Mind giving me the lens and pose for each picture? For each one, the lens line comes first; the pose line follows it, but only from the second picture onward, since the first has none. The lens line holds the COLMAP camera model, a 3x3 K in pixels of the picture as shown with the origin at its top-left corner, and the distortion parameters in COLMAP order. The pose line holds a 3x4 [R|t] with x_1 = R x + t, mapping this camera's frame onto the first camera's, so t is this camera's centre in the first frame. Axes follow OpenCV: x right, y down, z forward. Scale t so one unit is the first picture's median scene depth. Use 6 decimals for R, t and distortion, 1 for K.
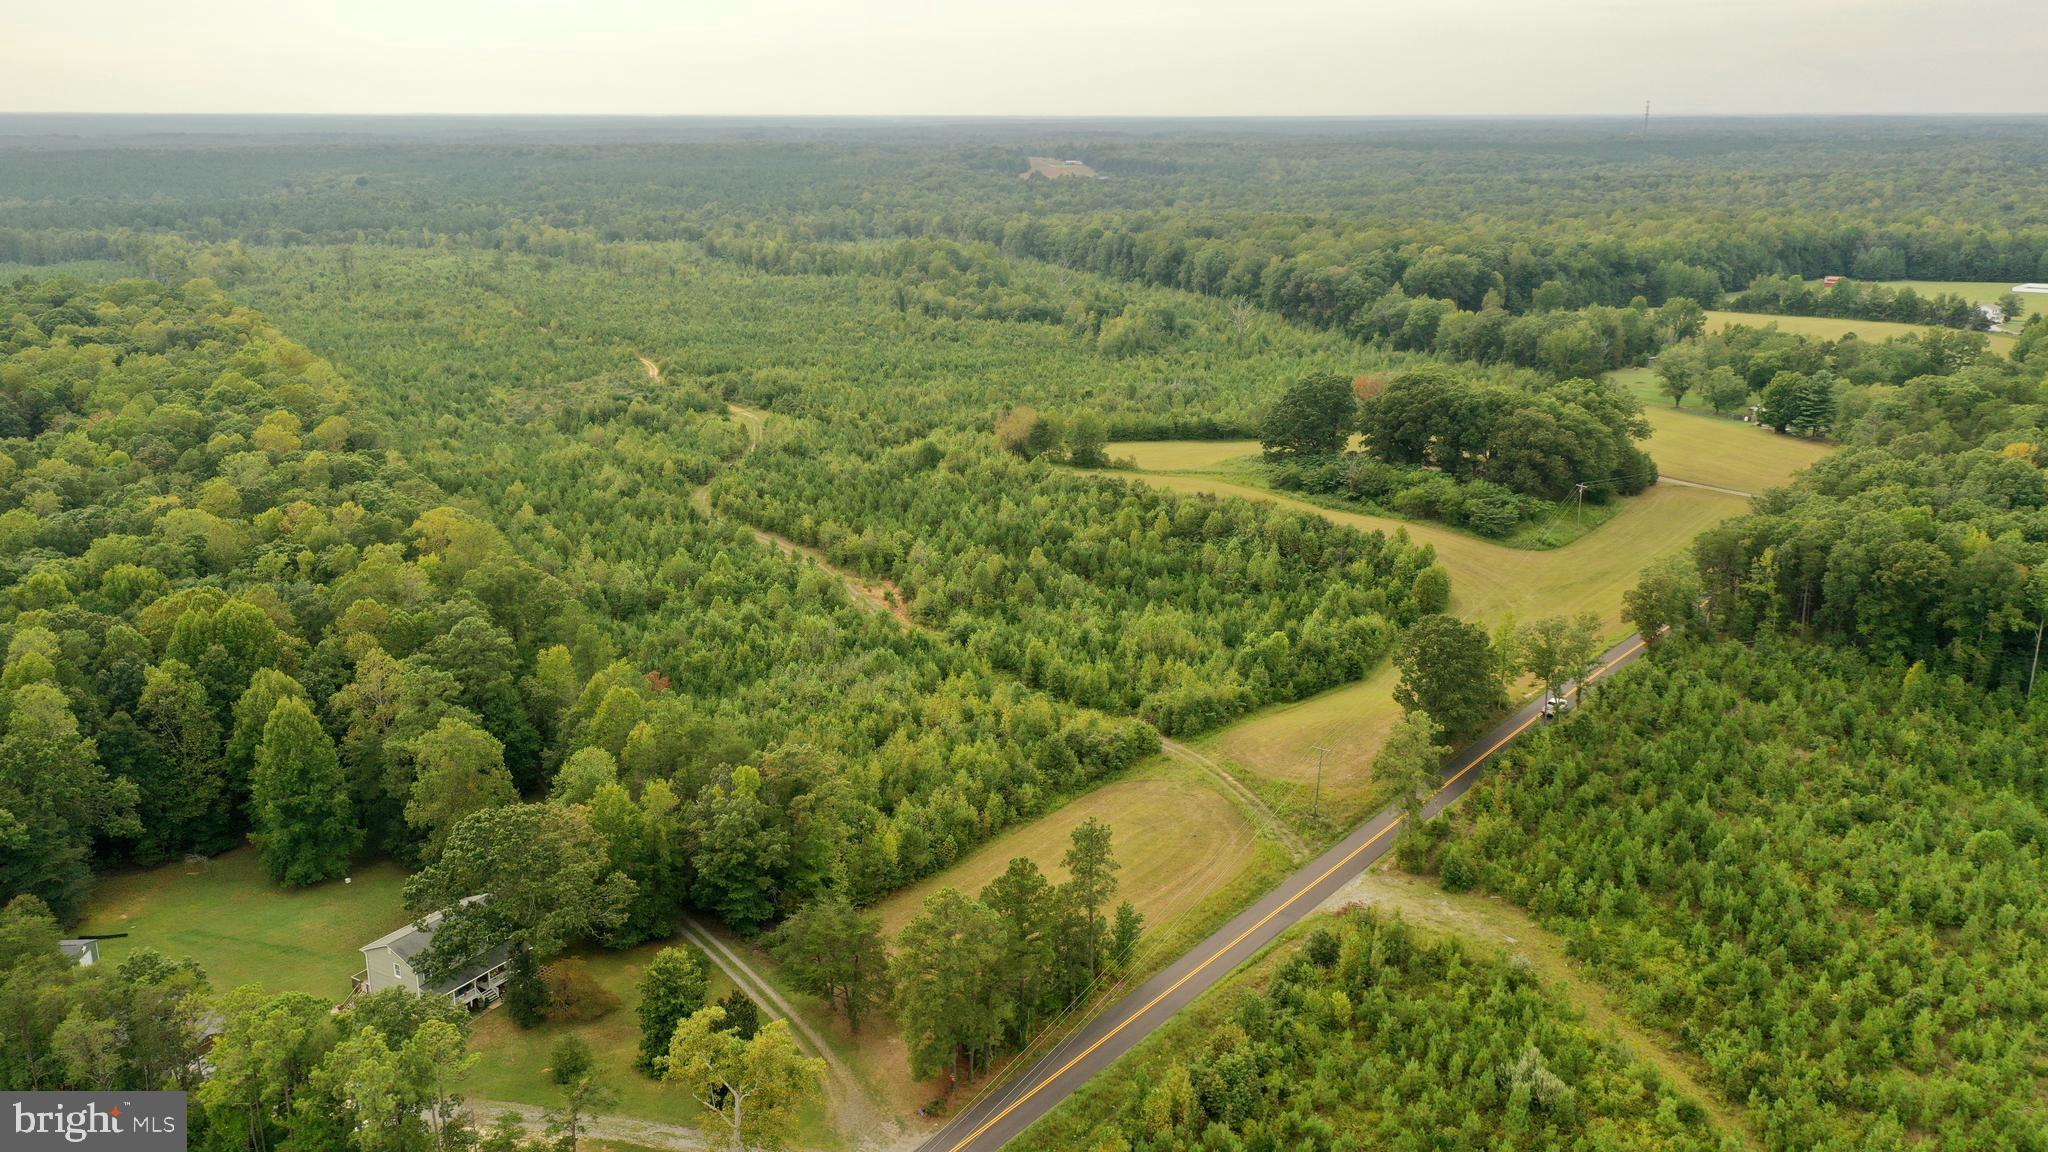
lens RADIAL K [[1634.1, 0, 1024.9], [0, 1634.1, 577.1], [0, 0, 1]] dist [0.010299, -0.012850]
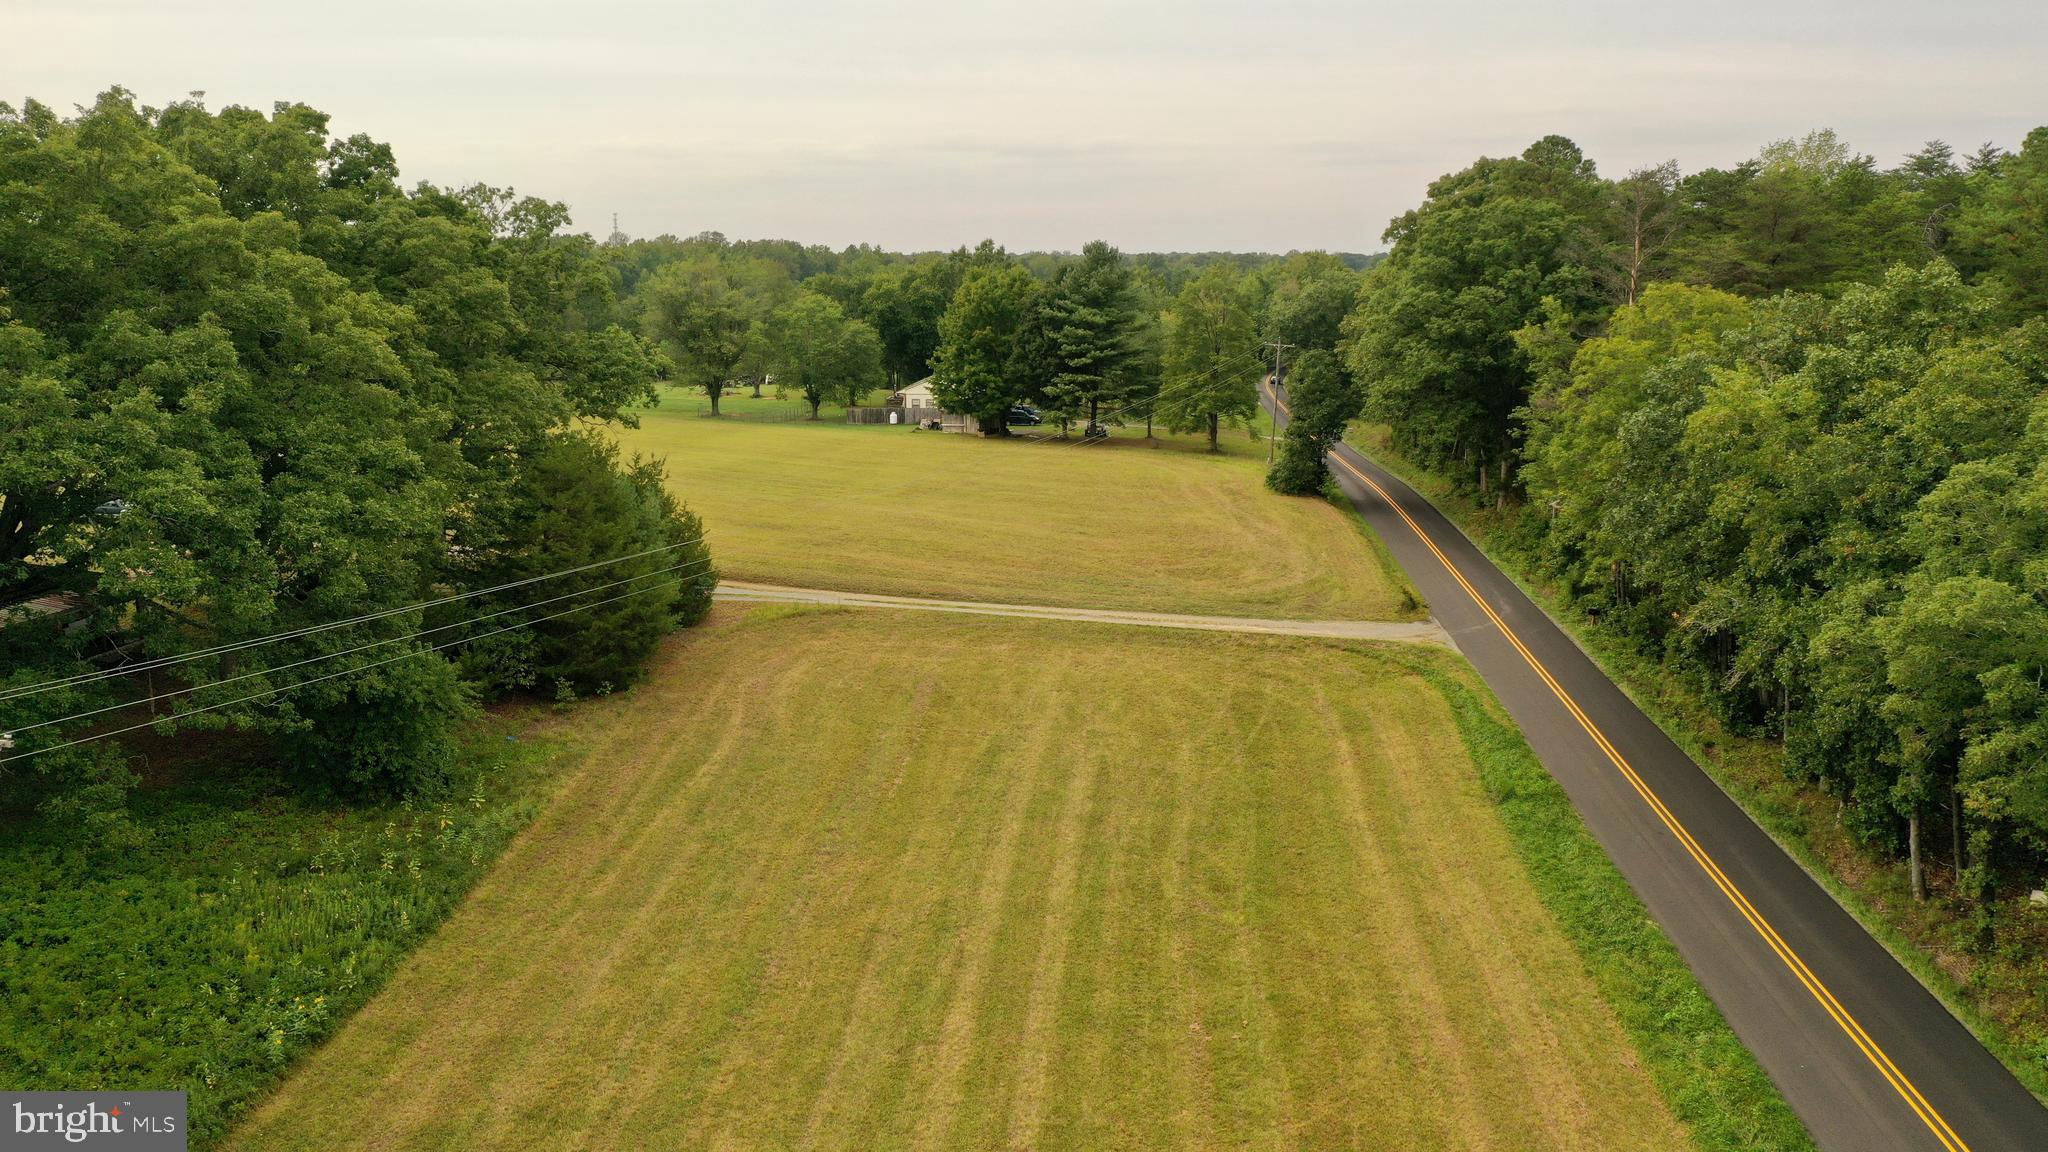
lens RADIAL K [[1634.1, 0, 1035.5], [0, 1634.1, 576.3], [0, 0, 1]] dist [0.010299, -0.012850]
pose [[0.828465, -0.101640, 0.550740, 0.319384], [0.150193, 0.987693, -0.043651, -0.048403], [-0.539525, 0.118881, 0.833535, 0.838504]]
